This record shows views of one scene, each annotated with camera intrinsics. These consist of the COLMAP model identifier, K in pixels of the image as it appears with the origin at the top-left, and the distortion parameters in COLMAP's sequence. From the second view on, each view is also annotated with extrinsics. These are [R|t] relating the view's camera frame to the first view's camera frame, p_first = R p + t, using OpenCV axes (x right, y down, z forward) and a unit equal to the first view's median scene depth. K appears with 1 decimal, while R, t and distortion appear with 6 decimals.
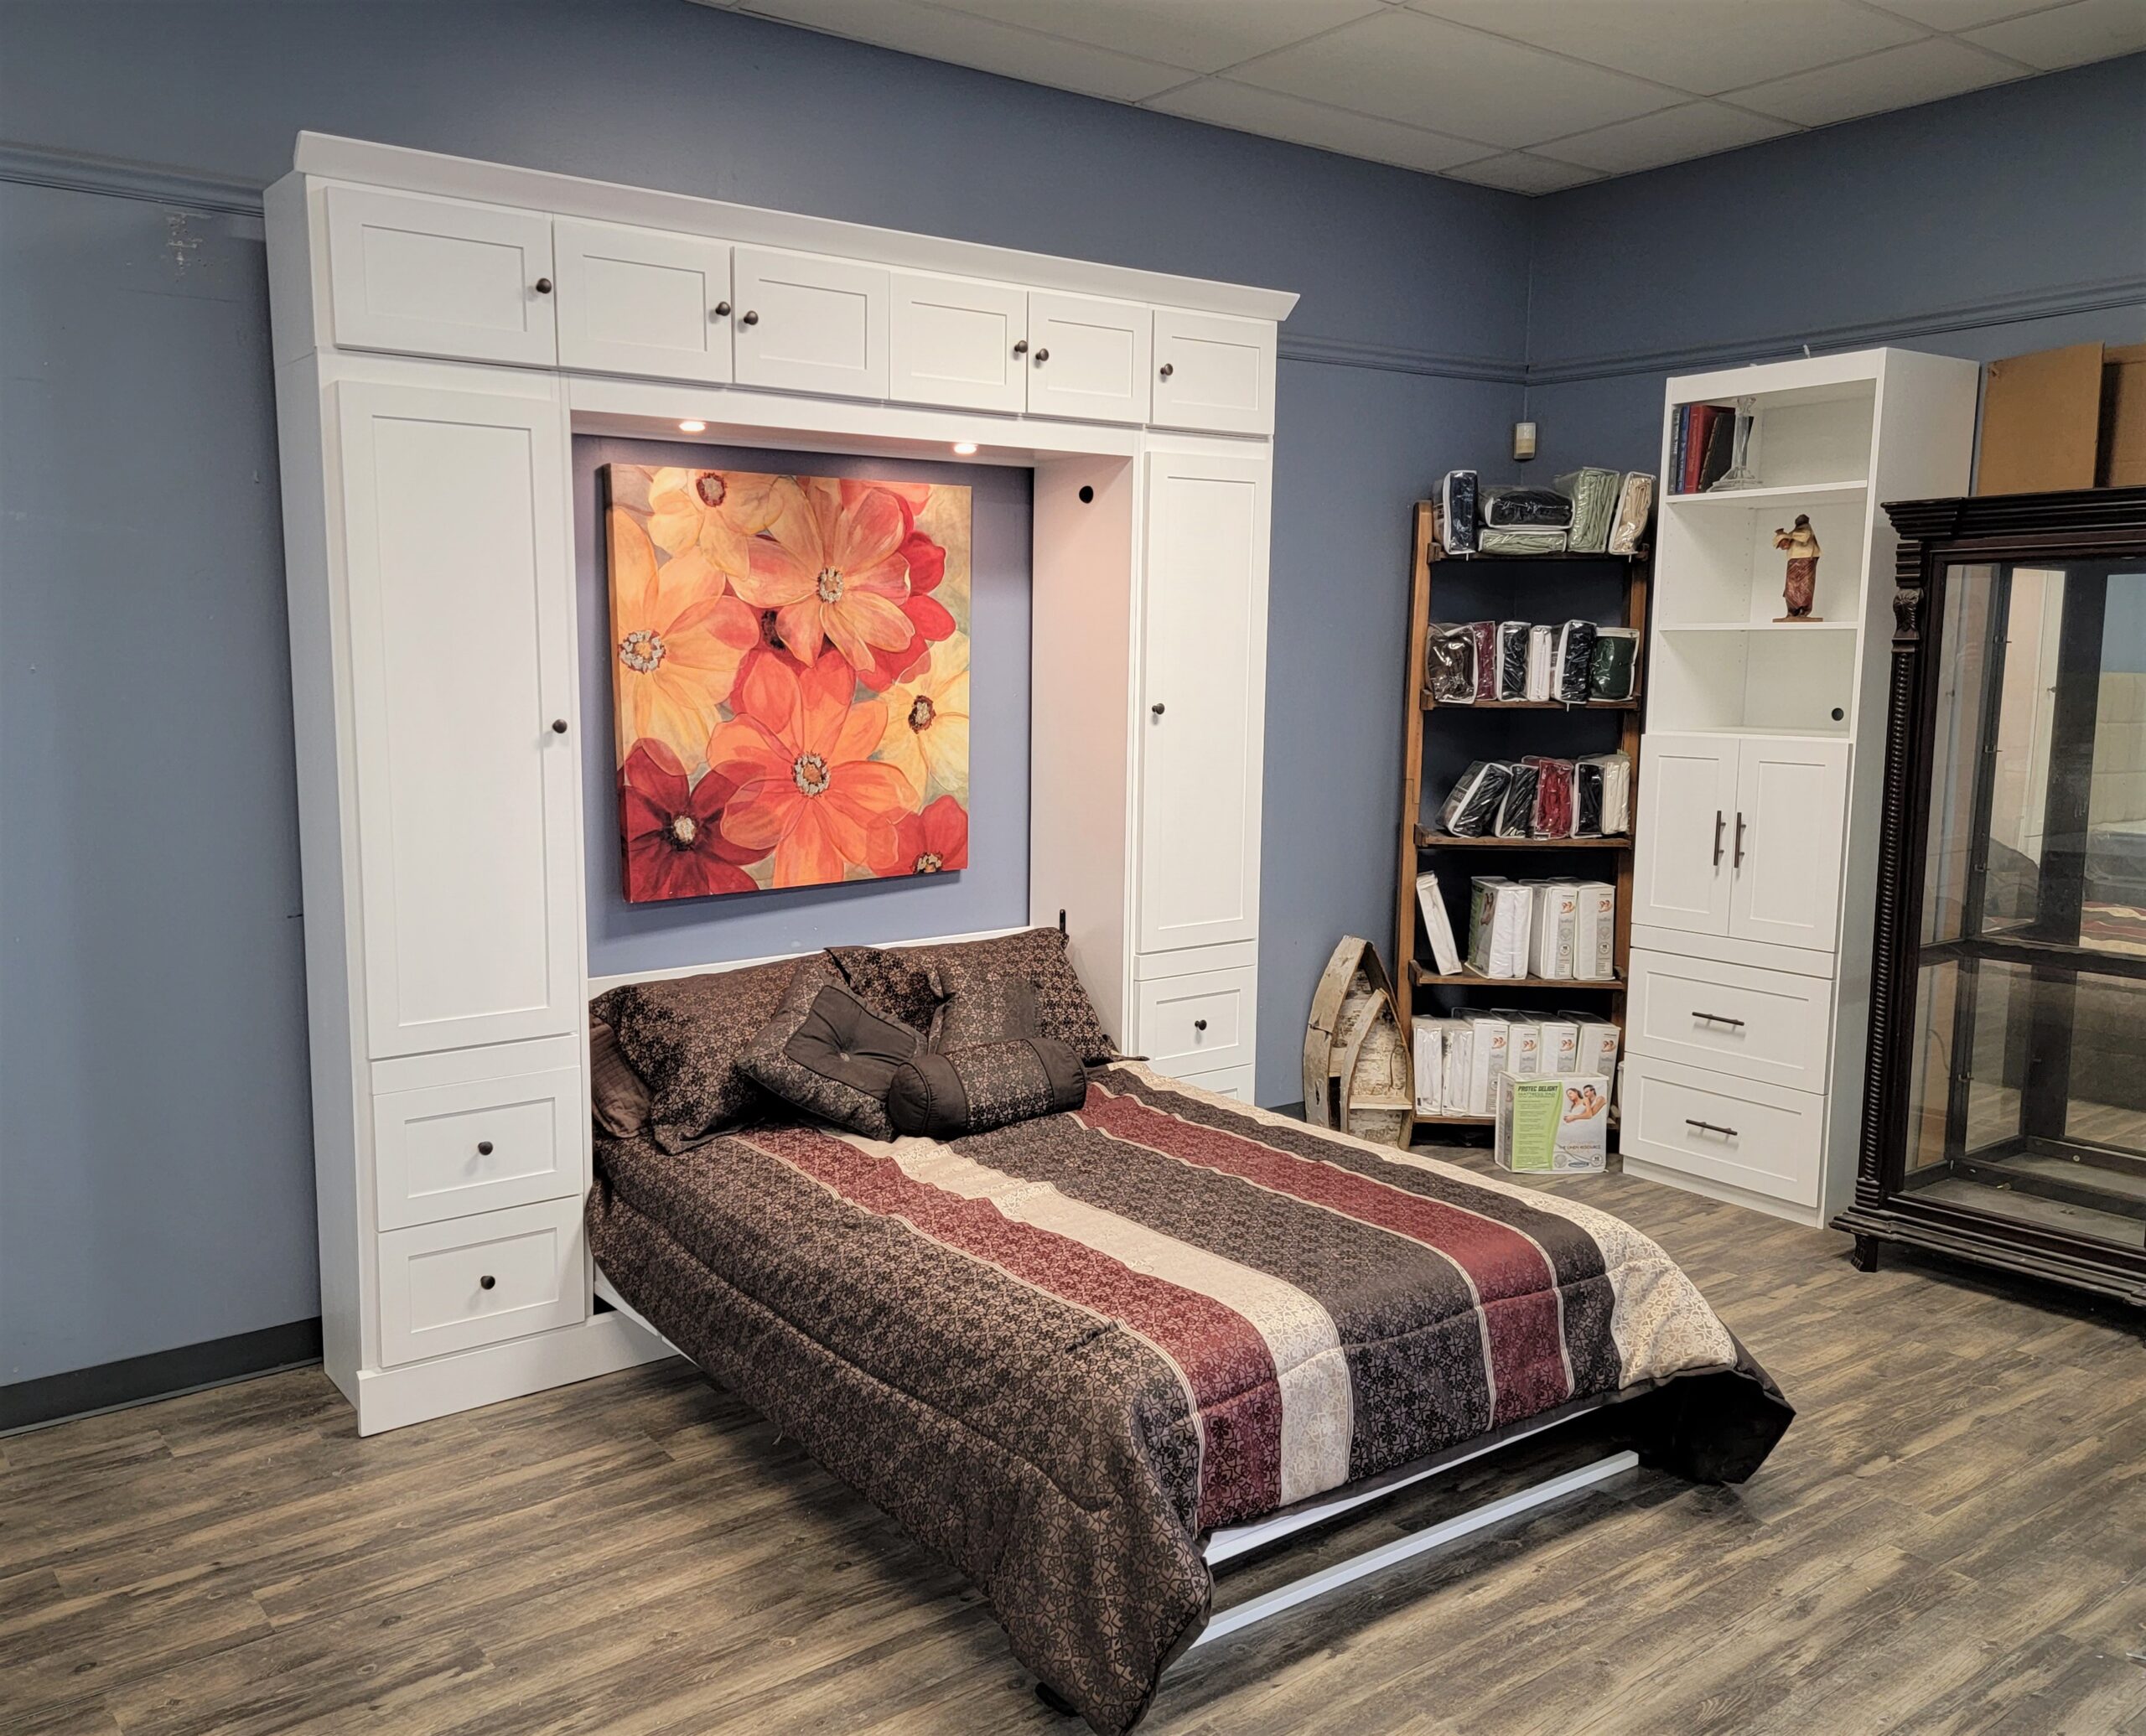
lens RADIAL K [[1760.6, 0, 974.2], [0, 1760.6, 869.2], [0, 0, 1]] dist [0.110060, -0.135575]
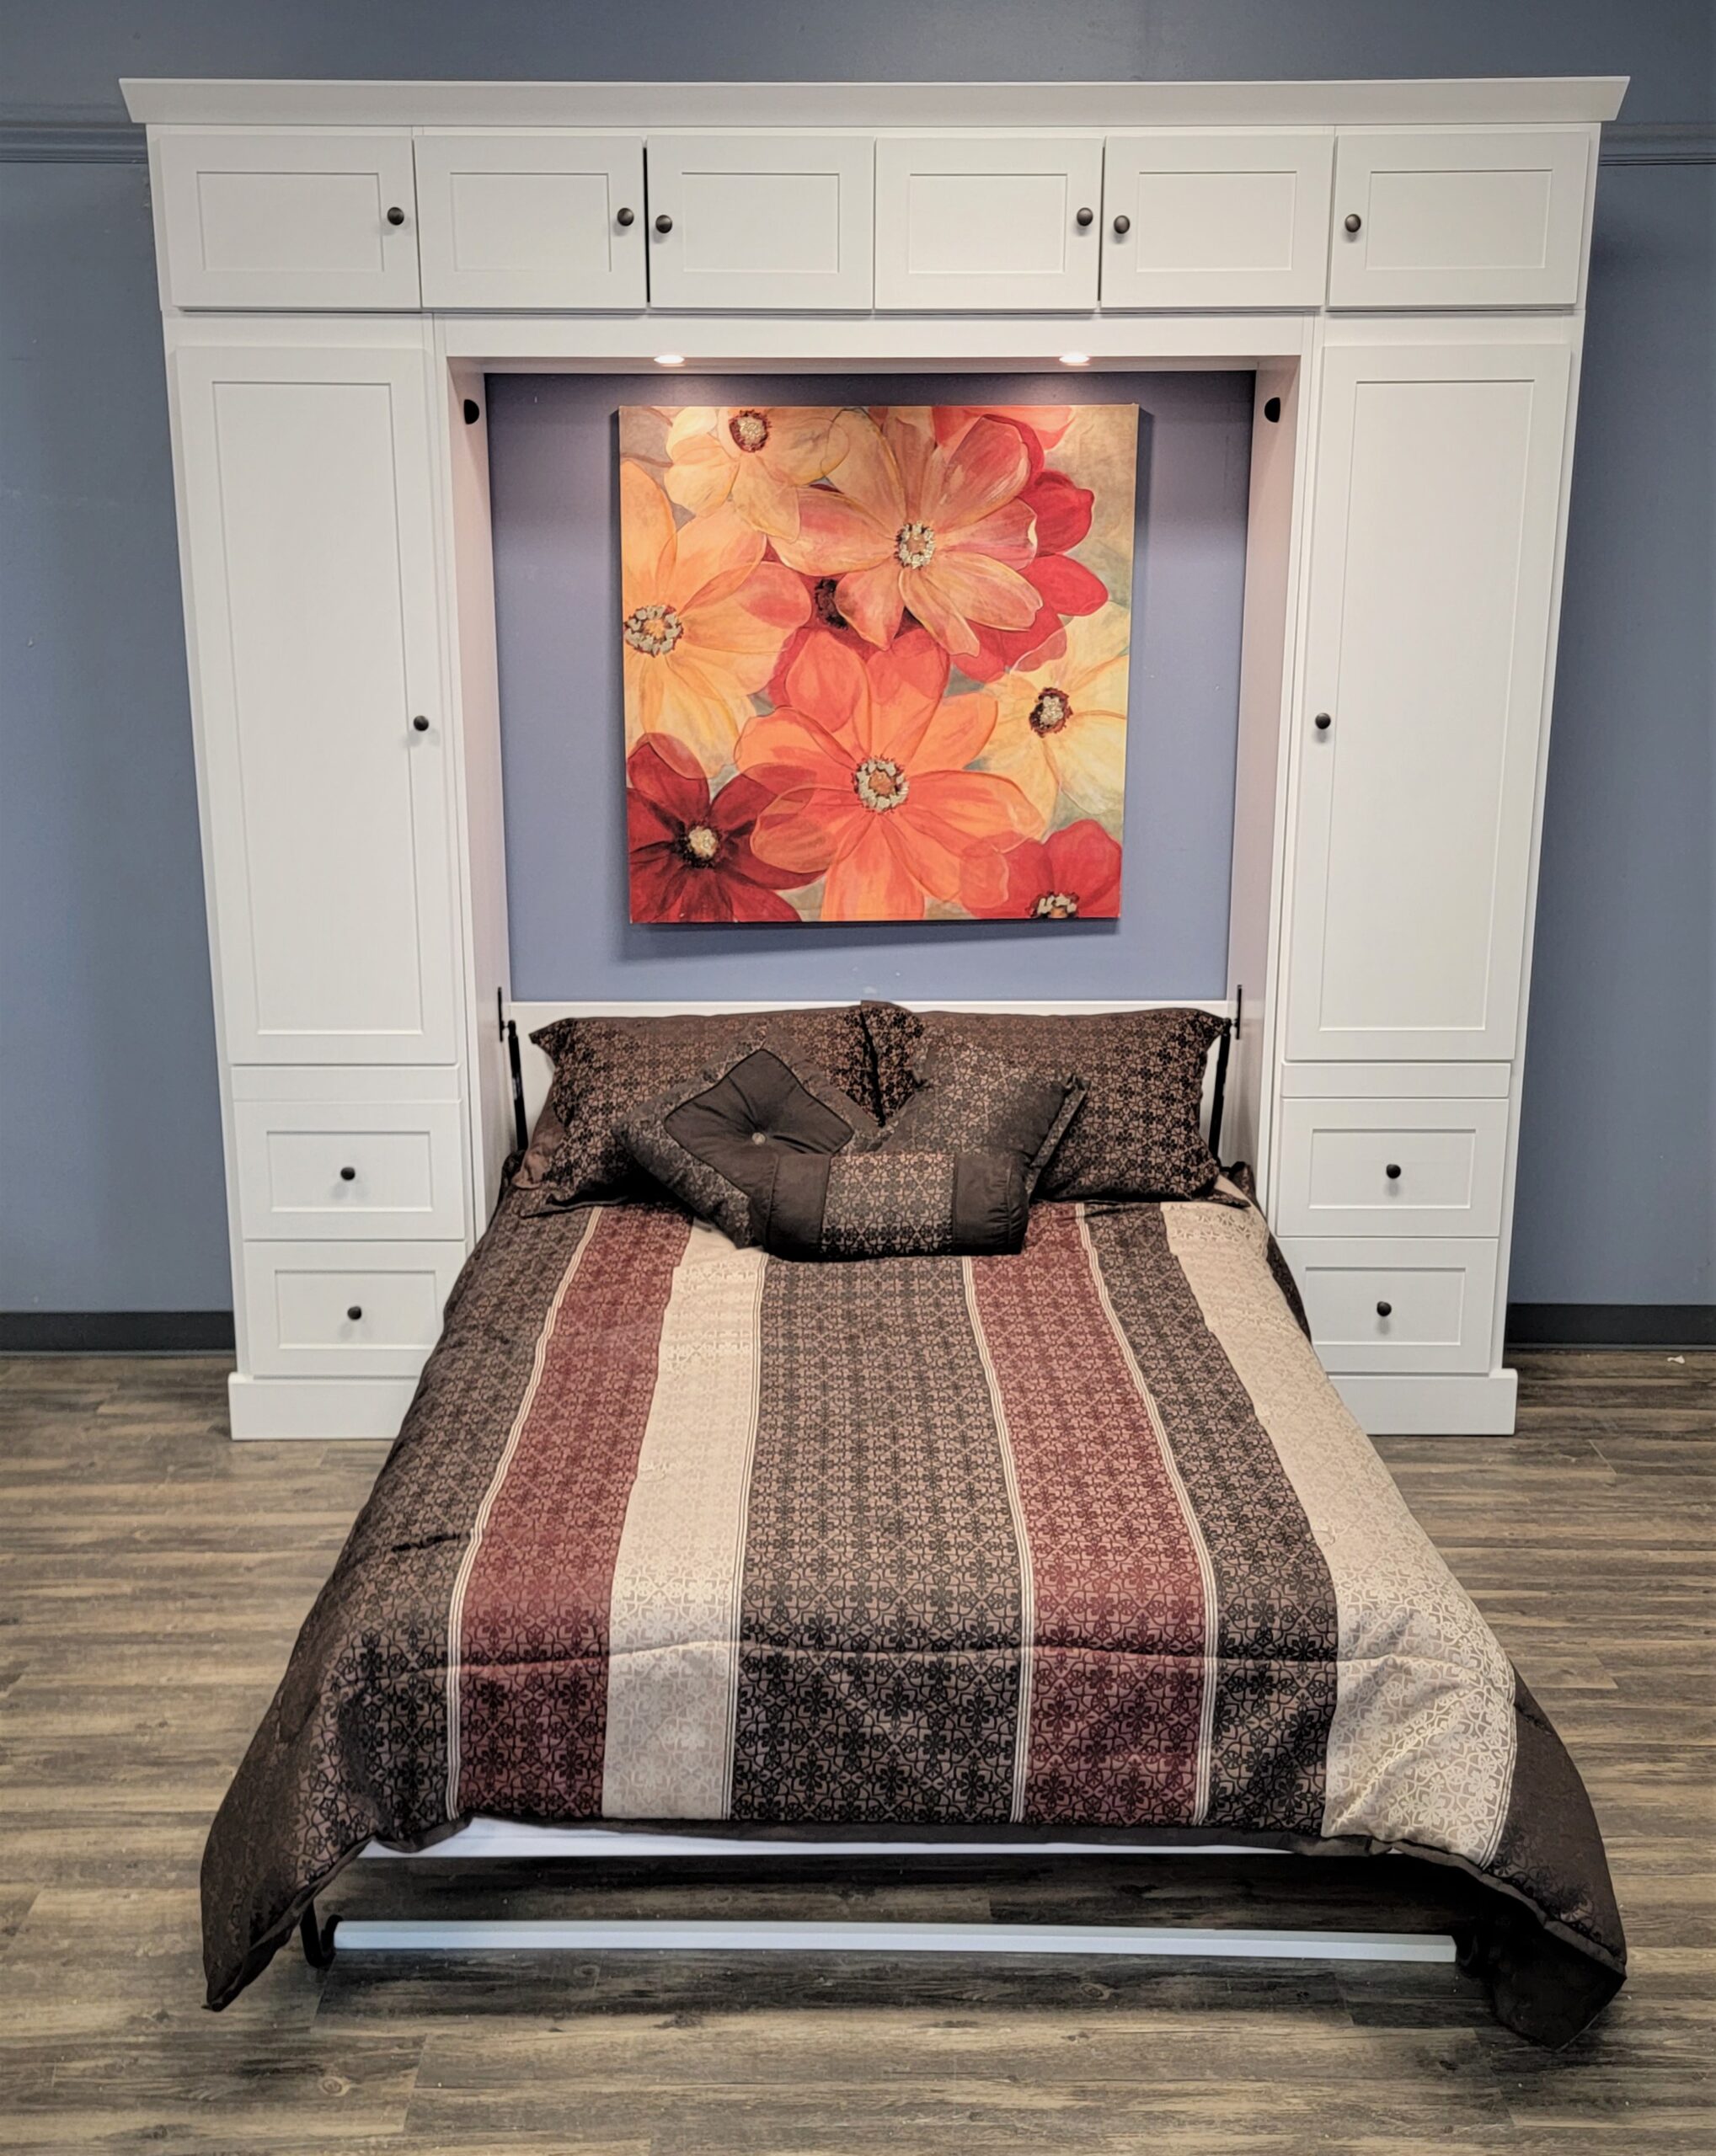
lens RADIAL K [[2080.6, 0, 838.6], [0, 2080.6, 1006.6], [0, 0, 1]] dist [0.104865, -0.138371]
pose [[0.814156, 0.126505, -0.566698, 0.448401], [-0.072746, 0.990511, 0.116601, -0.063259], [0.576072, -0.053706, 0.815633, 0.207939]]
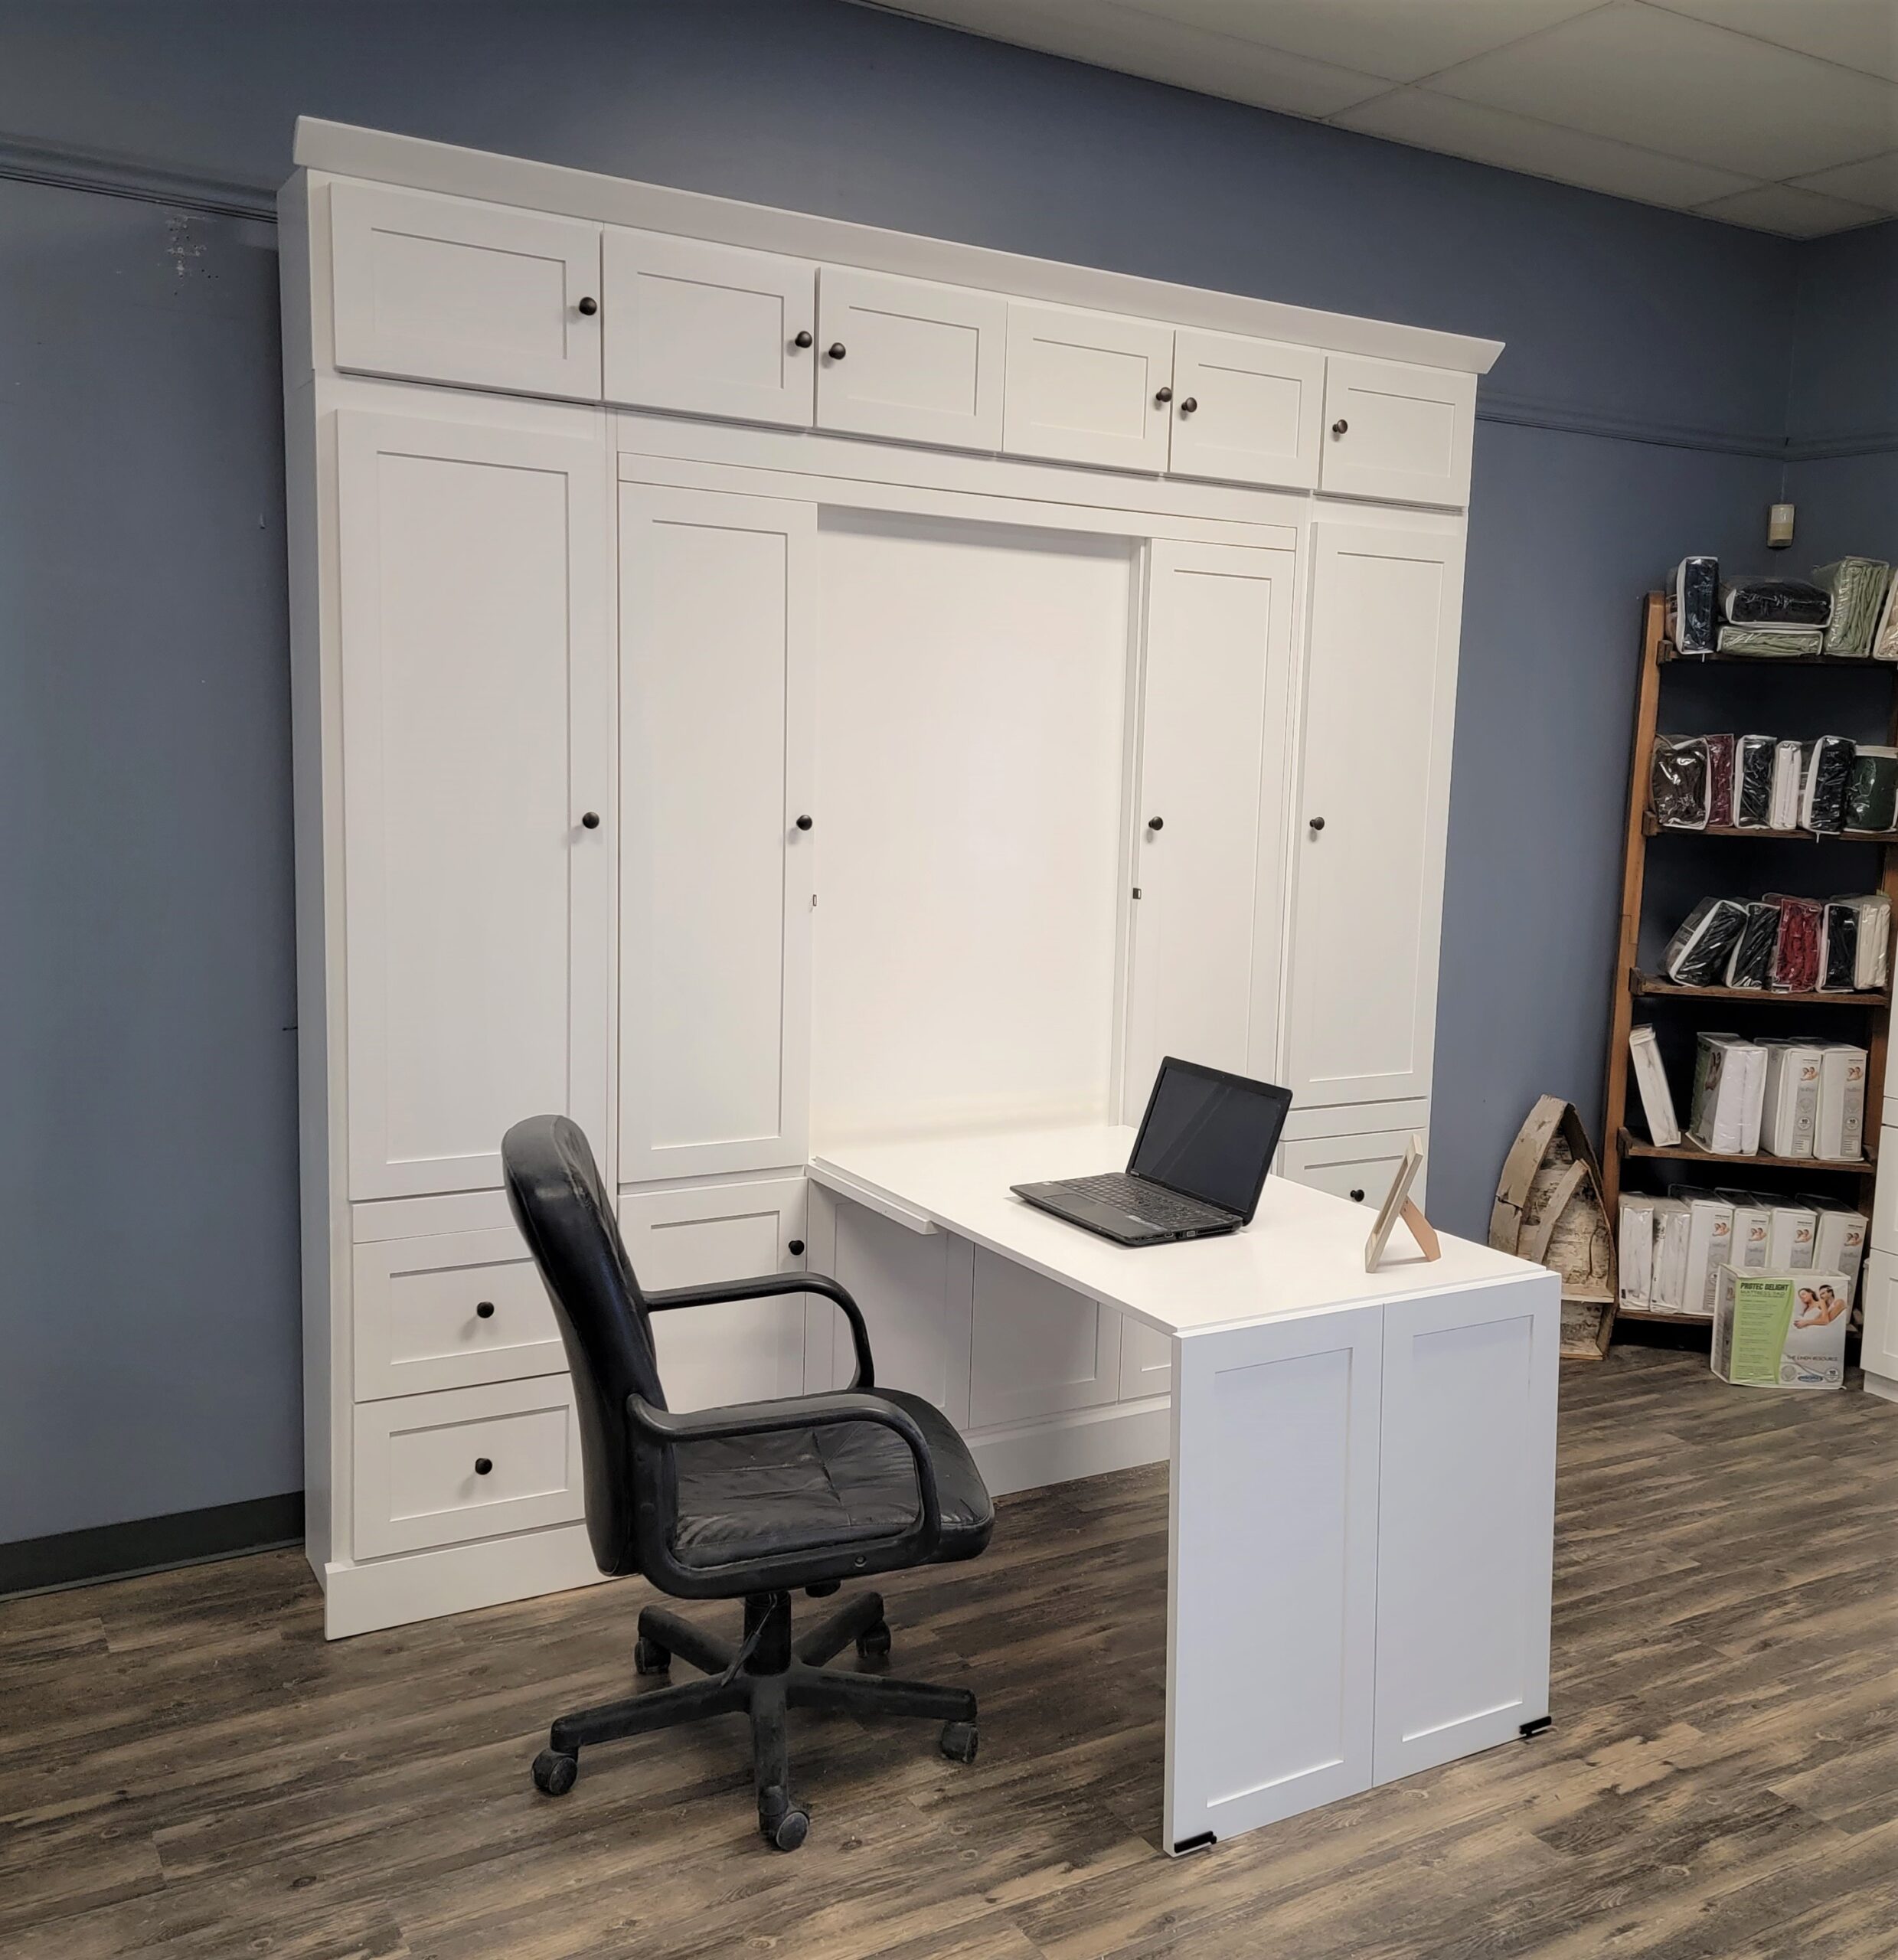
lens RADIAL K [[1908.3, 0, 1067.3], [0, 1908.3, 972.0], [0, 0, 1]] dist [0.089934, -0.082612]
pose [[0.997214, 0.038555, -0.063861, 0.047066], [-0.039095, 0.999209, -0.007232, -0.008017], [0.063532, 0.009709, 0.997933, 0.073342]]
